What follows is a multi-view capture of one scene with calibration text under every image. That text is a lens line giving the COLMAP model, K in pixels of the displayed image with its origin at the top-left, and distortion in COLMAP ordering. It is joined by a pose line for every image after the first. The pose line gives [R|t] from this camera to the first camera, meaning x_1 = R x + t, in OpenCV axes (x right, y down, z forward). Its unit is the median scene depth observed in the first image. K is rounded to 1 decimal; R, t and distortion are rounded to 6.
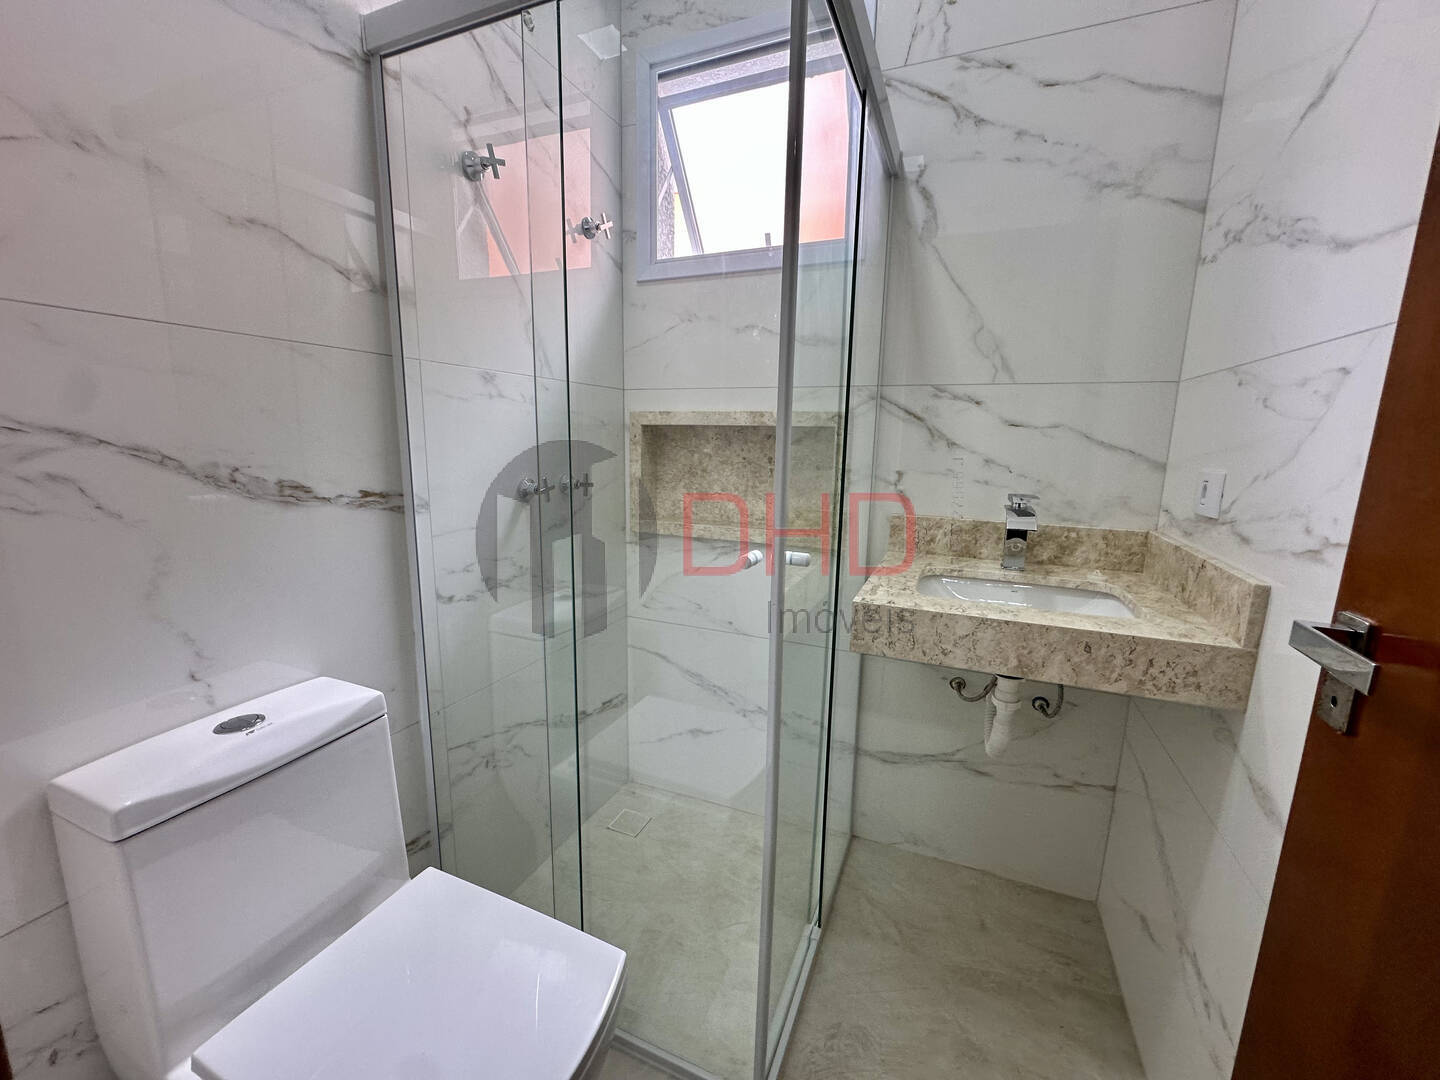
lens RADIAL K [[572.7, 0, 719.7], [0, 572.7, 540.1], [0, 0, 1]] dist [-0.006436, 0.001320]
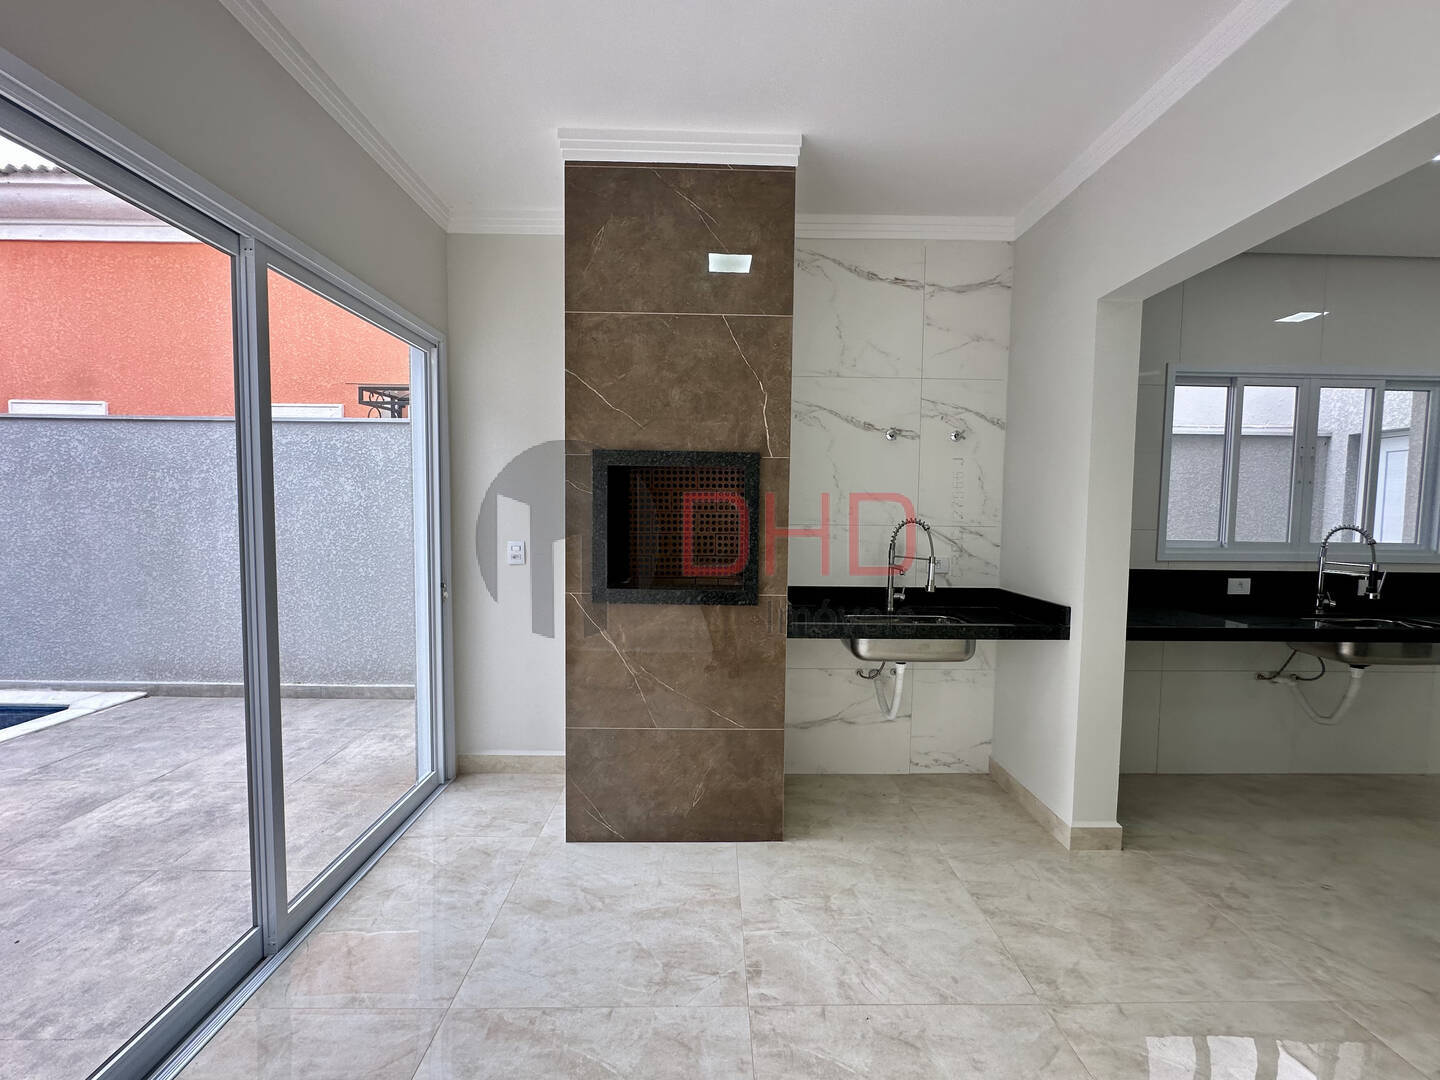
lens RADIAL K [[572.7, 0, 720.9], [0, 572.7, 541.1], [0, 0, 1]] dist [-0.006436, 0.001320]
pose [[0.403732, 0.038504, -0.914067, 2.057100], [-0.163695, 0.986031, -0.030767, 0.868101], [0.900114, 0.162050, 0.404395, -1.000985]]
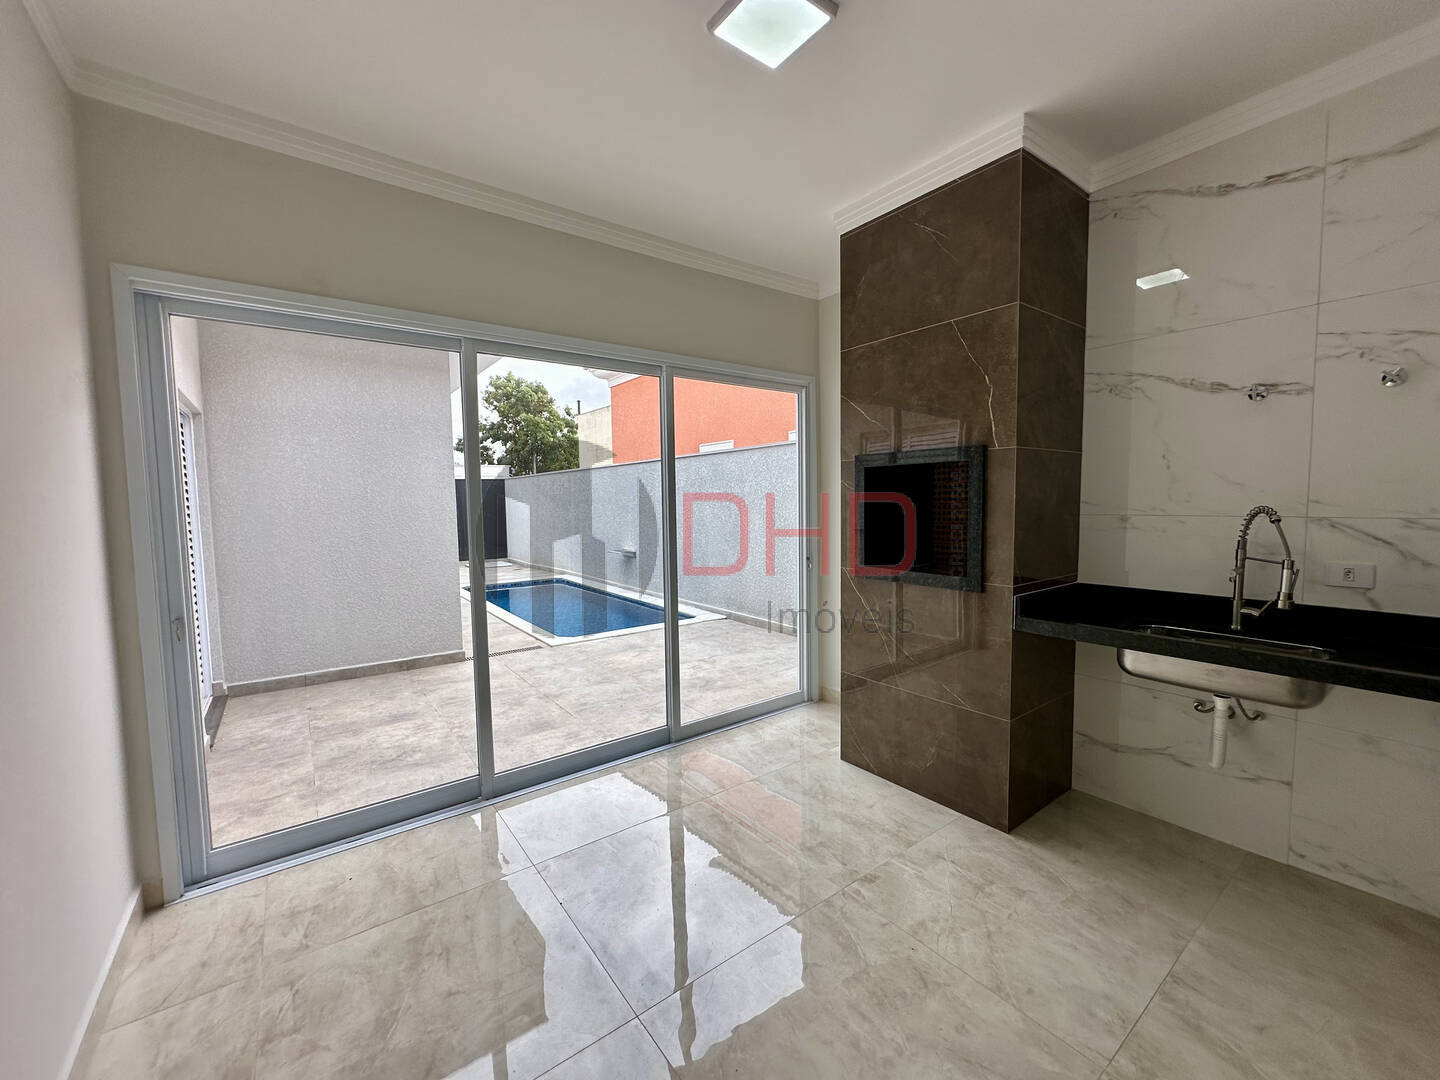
lens RADIAL K [[572.7, 0, 725.2], [0, 572.7, 542.8], [0, 0, 1]] dist [-0.006436, 0.001320]
pose [[-0.498195, 0.050285, -0.865606, 2.718794], [-0.148351, 0.978653, 0.142235, 0.594874], [0.854280, 0.199274, -0.480100, 0.585021]]
